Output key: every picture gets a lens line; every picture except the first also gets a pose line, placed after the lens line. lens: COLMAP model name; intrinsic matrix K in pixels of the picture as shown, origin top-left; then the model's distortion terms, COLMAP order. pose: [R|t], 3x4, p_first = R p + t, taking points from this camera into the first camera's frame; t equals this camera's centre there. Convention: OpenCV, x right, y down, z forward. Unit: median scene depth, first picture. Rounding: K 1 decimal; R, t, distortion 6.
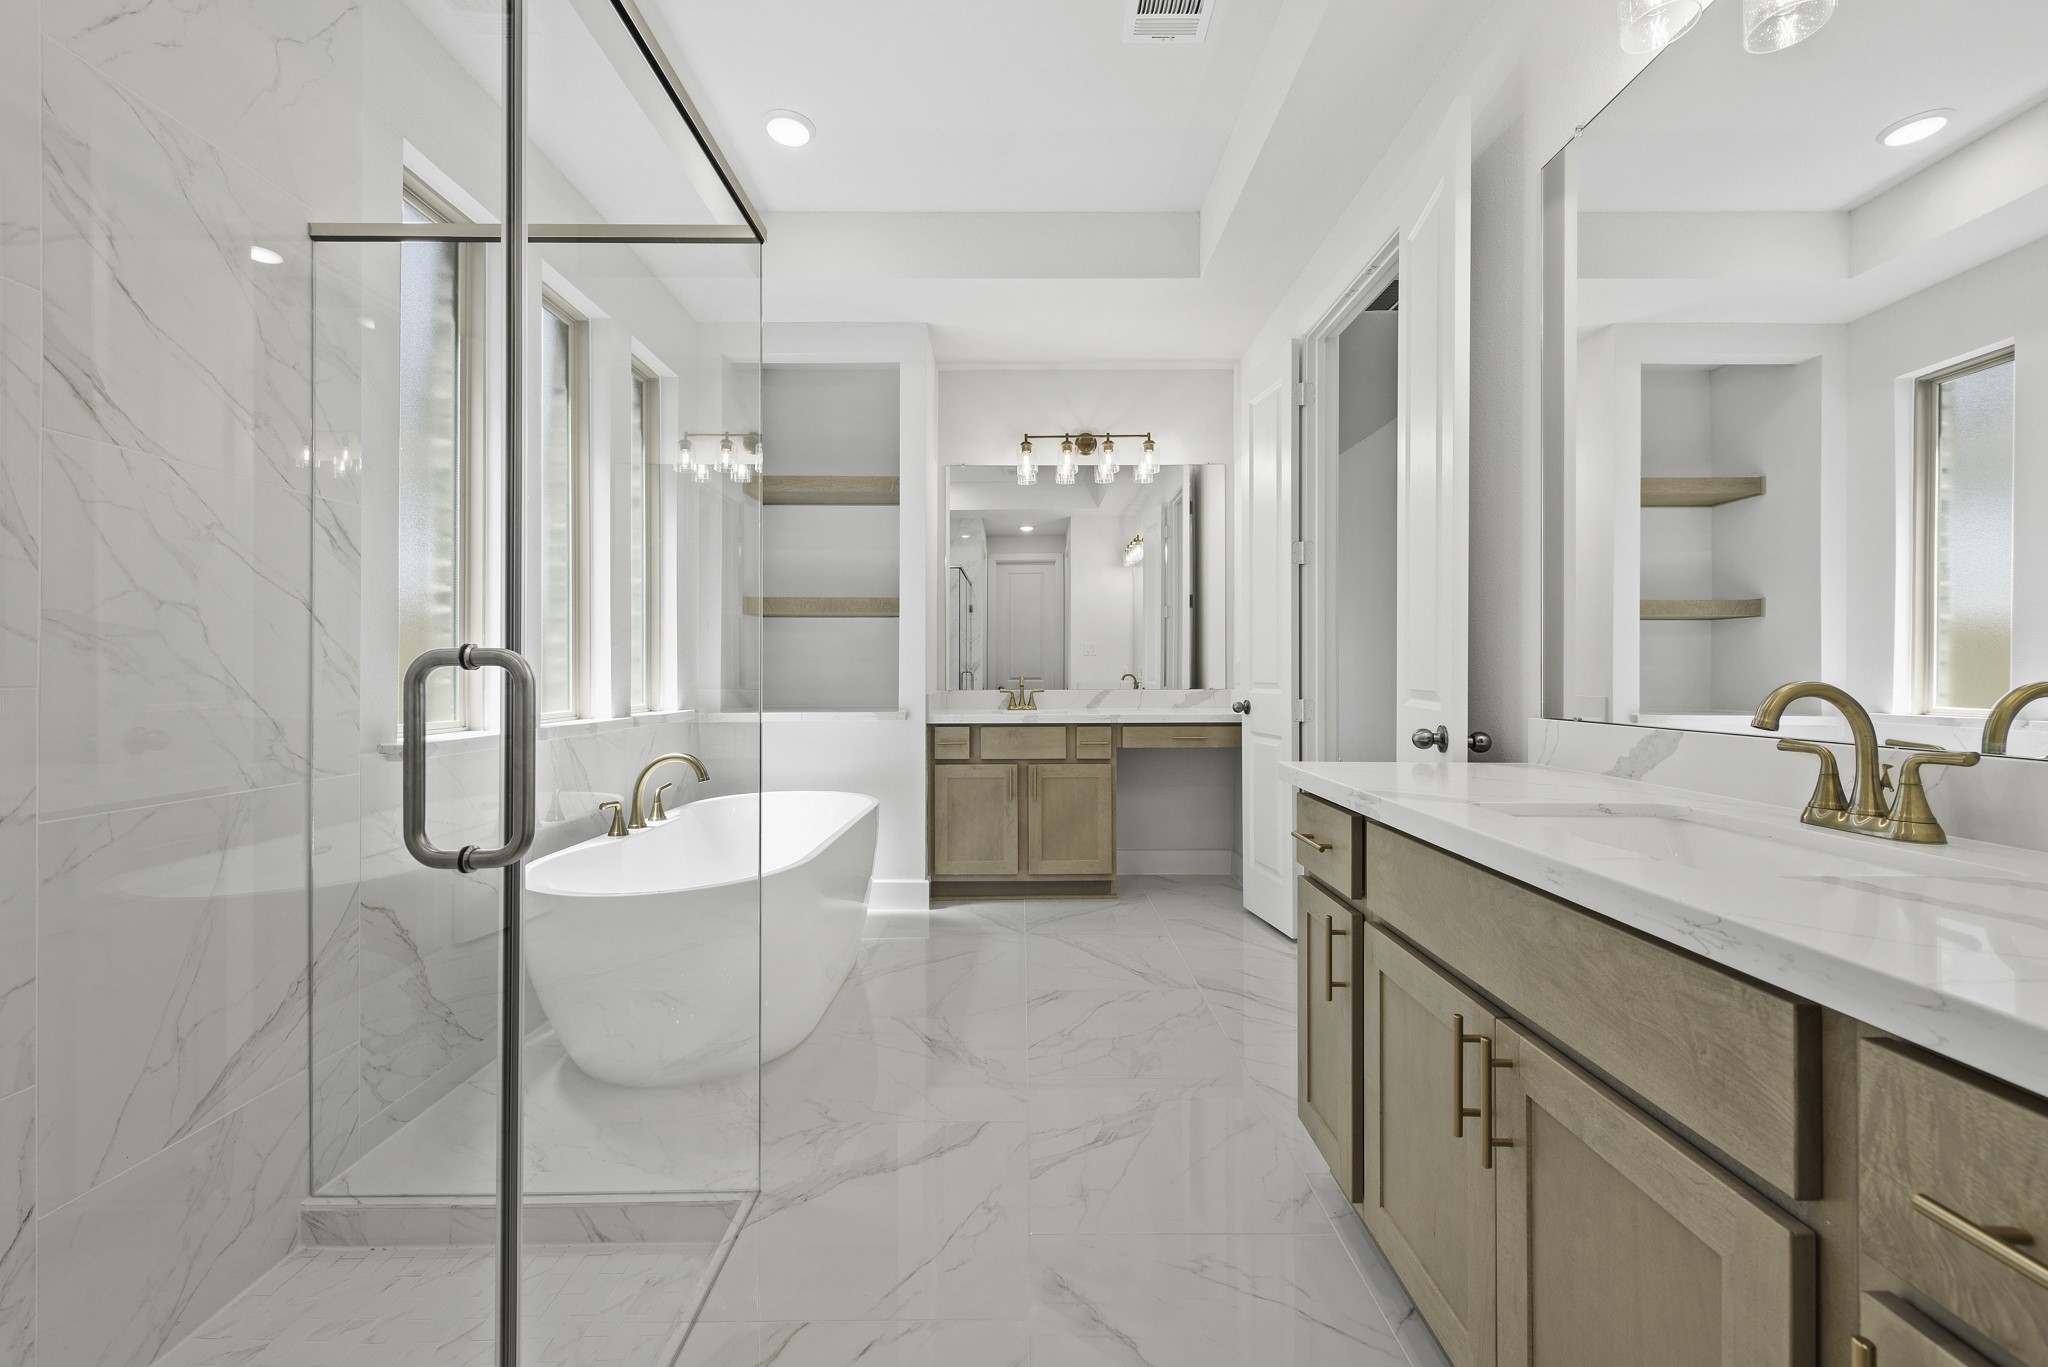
lens RADIAL K [[796.6, 0, 1021.4], [0, 796.6, 678.6], [0, 0, 1]] dist [0.011368, -0.003225]
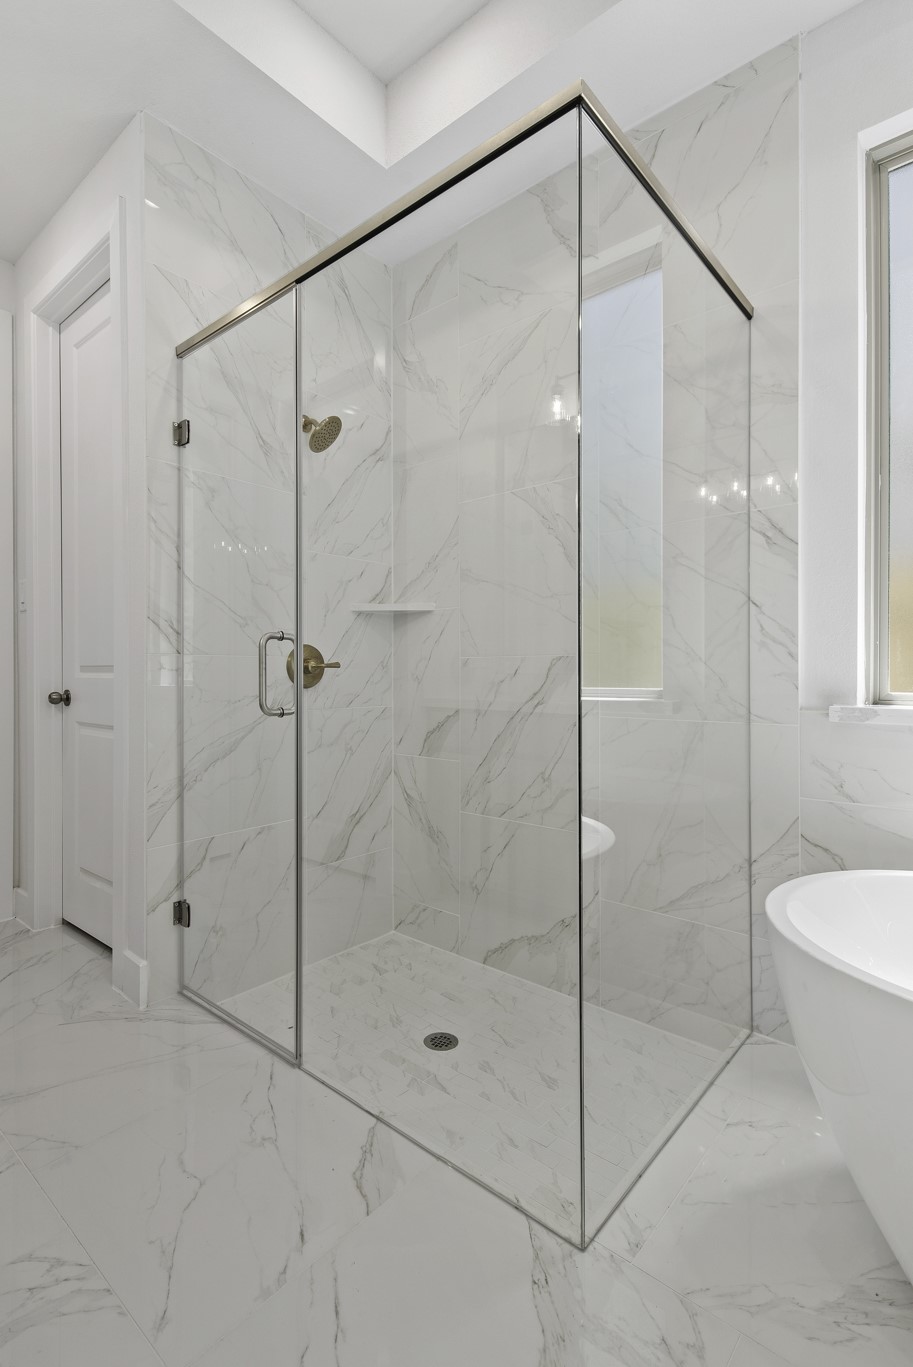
lens RADIAL K [[662.6, 0, 456.5], [0, 662.6, 683.5], [0, 0, 1]] dist [0.008238, -0.001509]
pose [[-0.655022, 0.002691, -0.755605, 0.279989], [-0.002908, 0.999977, 0.006082, 0.054924], [0.755604, 0.006181, -0.655000, 1.353375]]
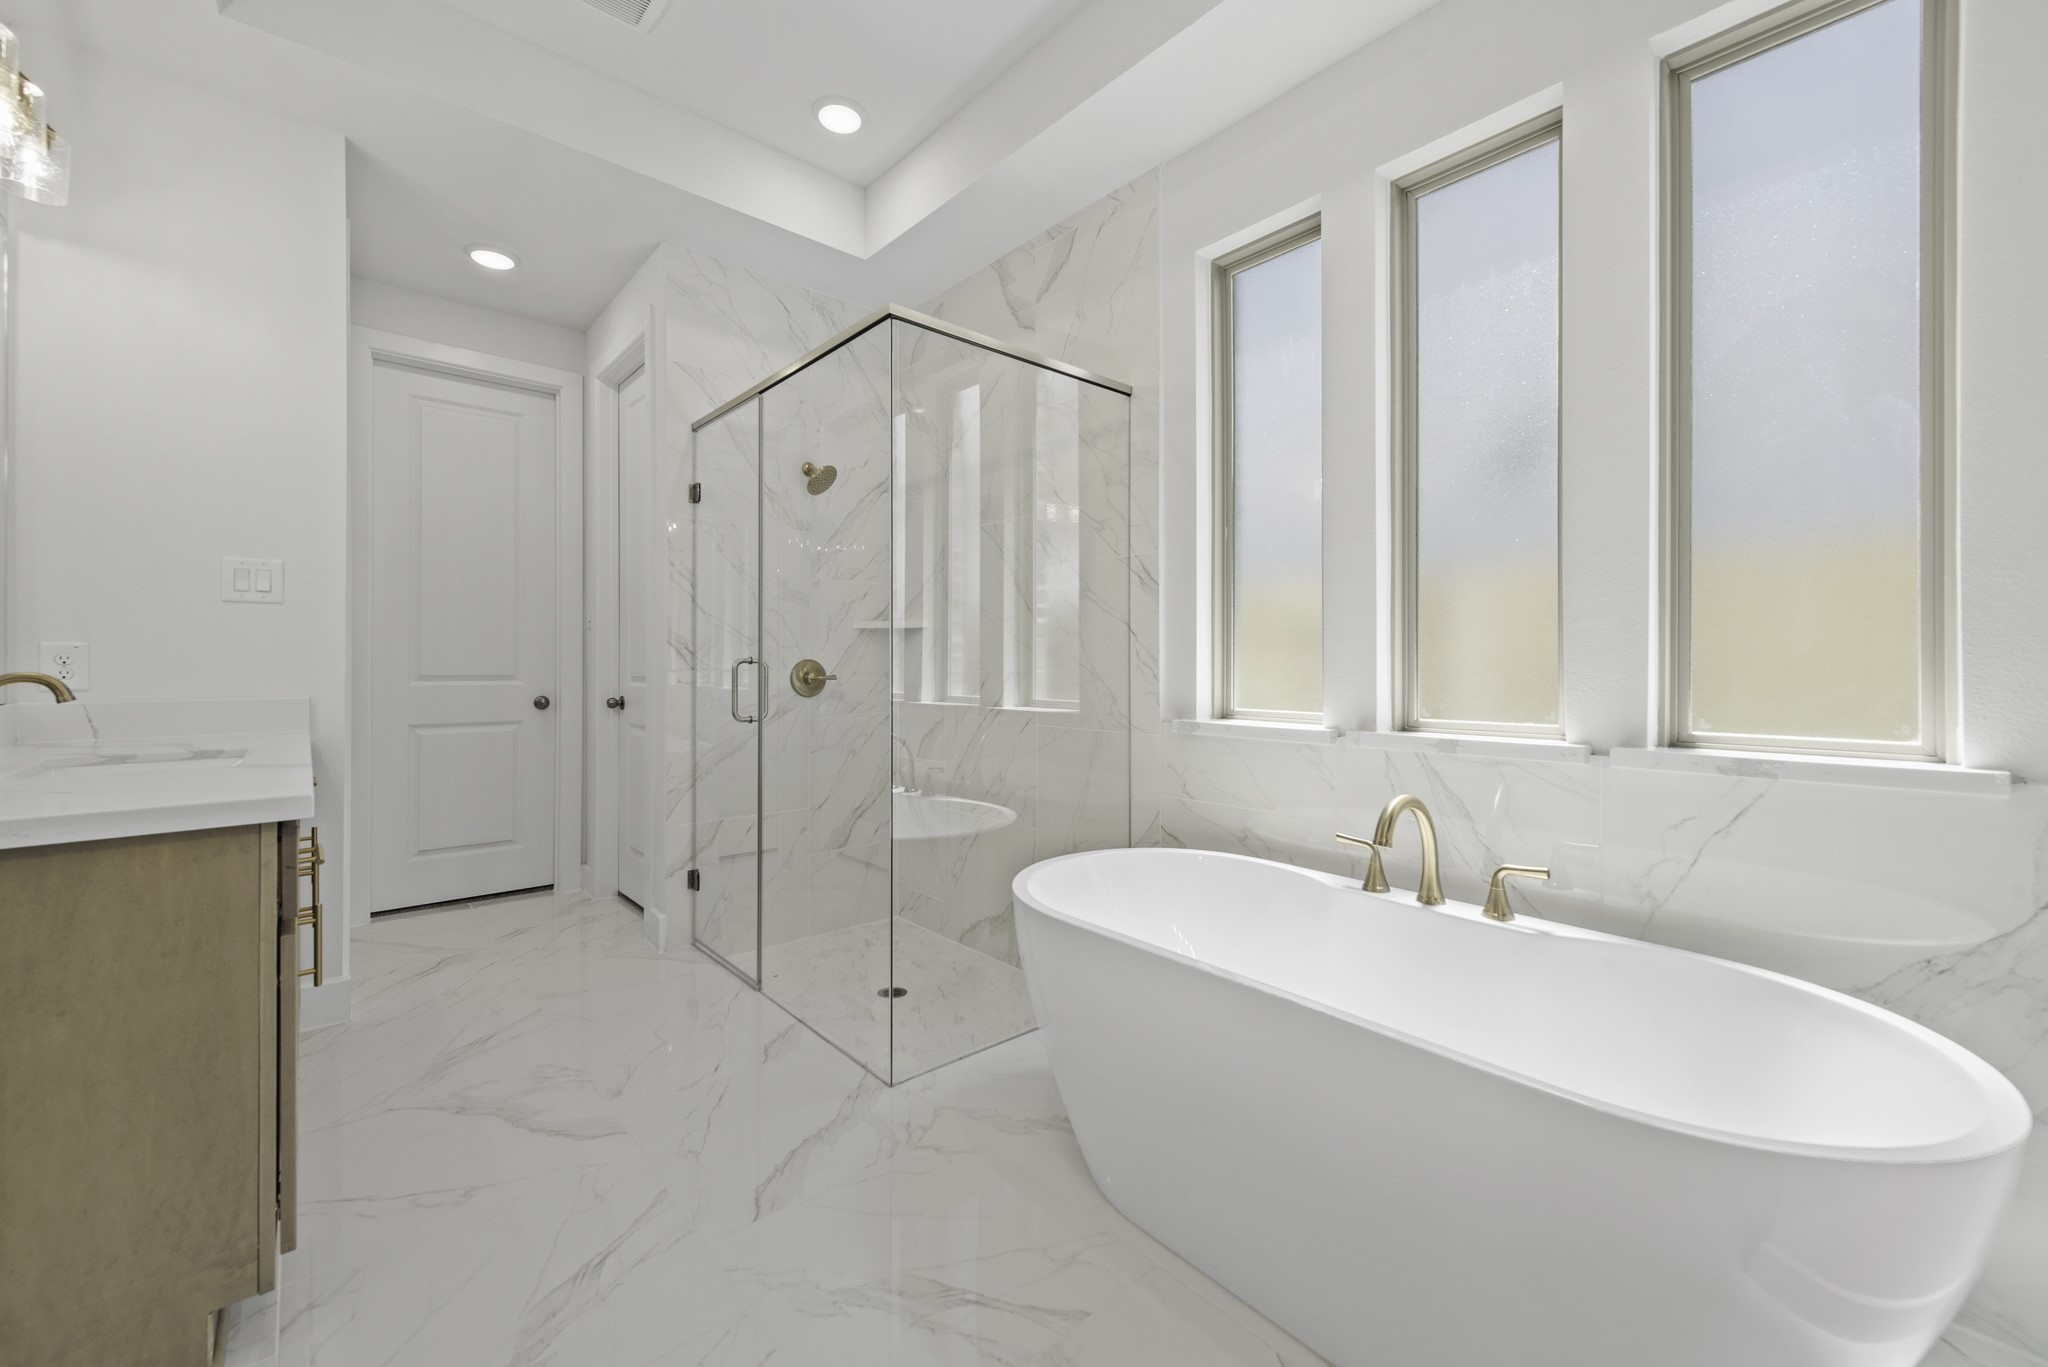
lens RADIAL K [[796.6, 0, 1021.4], [0, 796.6, 678.6], [0, 0, 1]] dist [0.011368, -0.003225]
pose [[-0.749522, -0.001263, -0.661978, 0.336484], [-0.007309, 0.999953, 0.006369, 0.009807], [0.661939, 0.009612, -0.749496, 2.046882]]
